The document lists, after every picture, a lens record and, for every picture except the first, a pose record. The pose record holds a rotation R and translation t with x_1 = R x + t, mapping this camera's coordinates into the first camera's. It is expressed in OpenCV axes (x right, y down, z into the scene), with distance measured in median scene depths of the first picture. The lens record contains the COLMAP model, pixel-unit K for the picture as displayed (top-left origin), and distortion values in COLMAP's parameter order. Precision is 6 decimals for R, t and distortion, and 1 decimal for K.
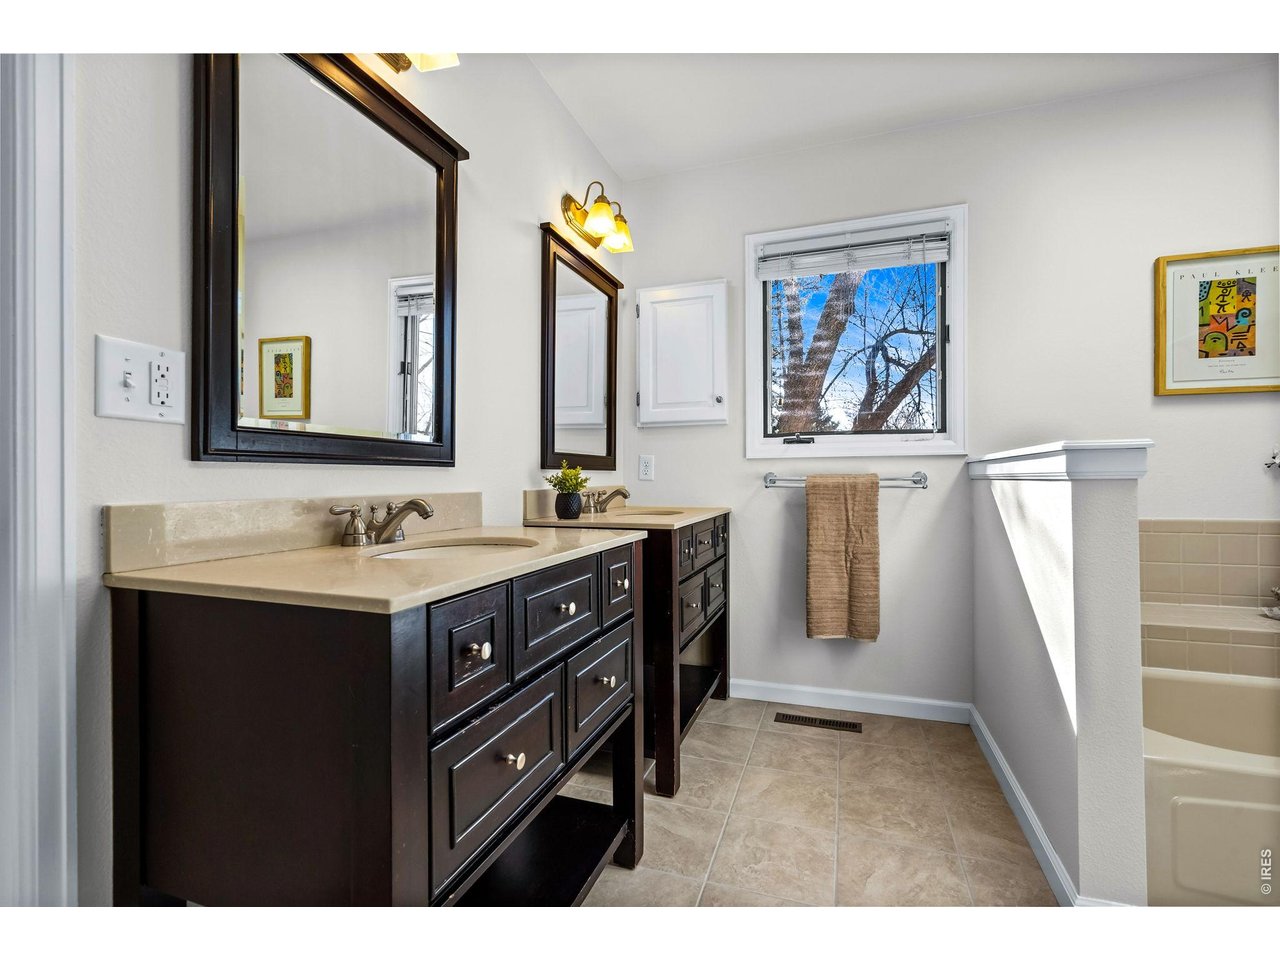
lens RADIAL K [[592.1, 0, 636.2], [0, 592.1, 477.4], [0, 0, 1]] dist [0.000732, 0.000022]
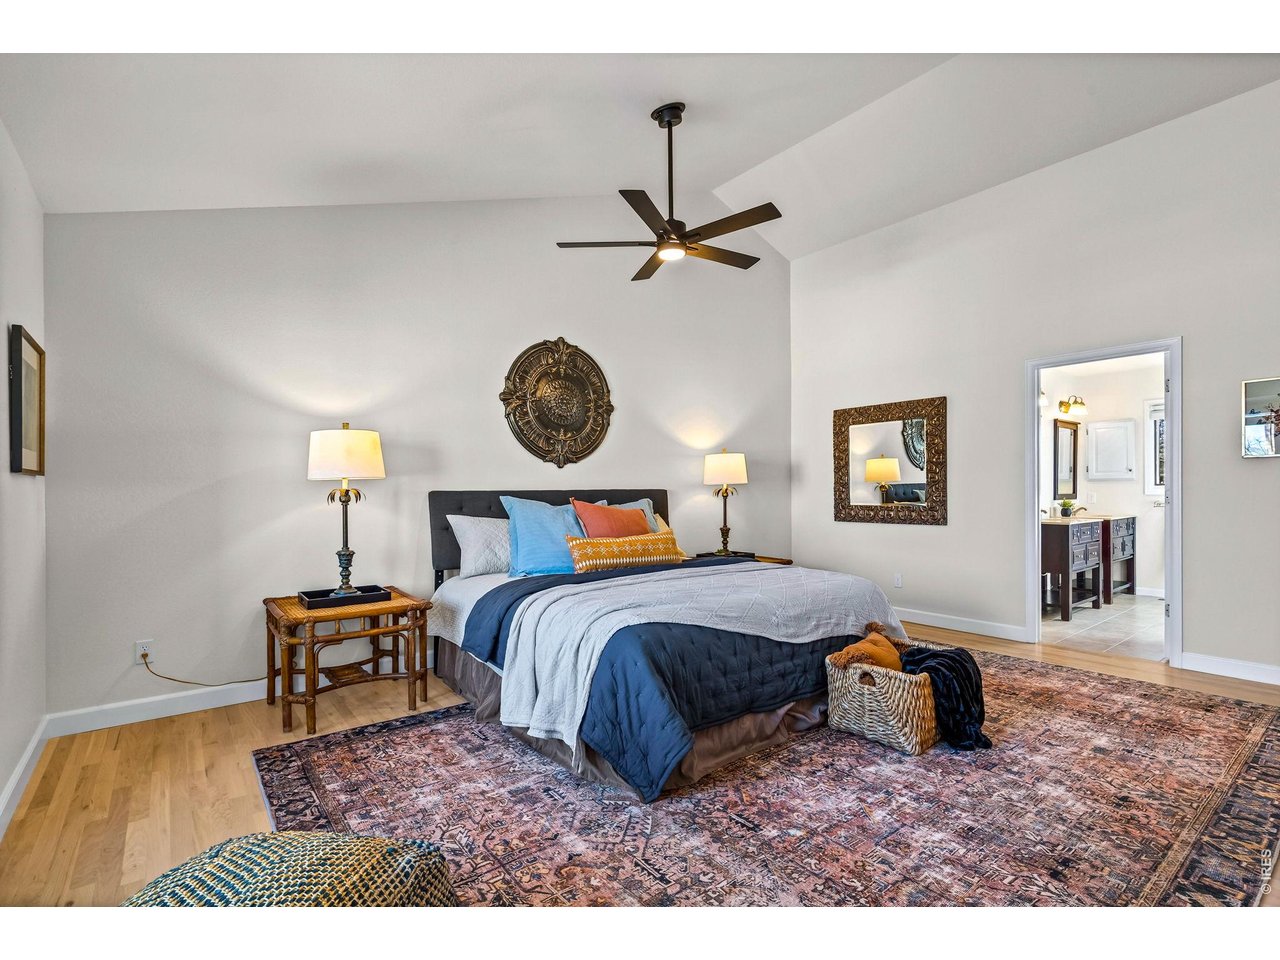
lens RADIAL K [[592.1, 0, 645.8], [0, 592.1, 493.5], [0, 0, 1]] dist [0.000732, 0.000022]
pose [[0.847955, -0.002207, -0.530064, -0.306918], [0.003914, 0.999990, 0.002099, -0.058374], [0.530054, -0.003855, 0.847955, -2.516720]]
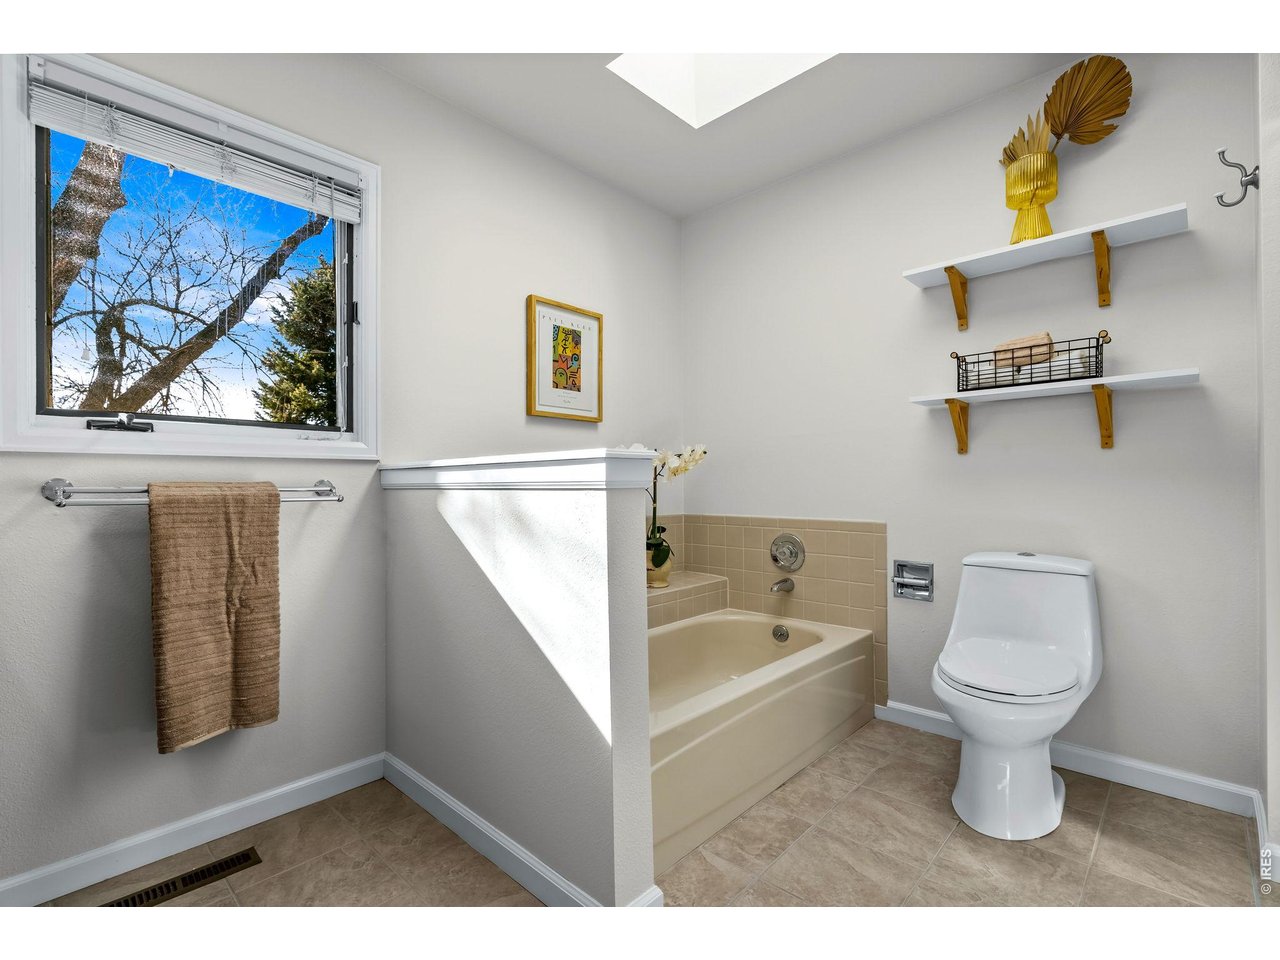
lens RADIAL K [[592.1, 0, 642.7], [0, 592.1, 482.8], [0, 0, 1]] dist [0.000732, 0.000022]
pose [[0.393362, 0.004718, 0.919372, -0.073535], [0.002415, 0.999978, -0.006165, 0.000055], [-0.919381, 0.004646, 0.393342, 0.313924]]
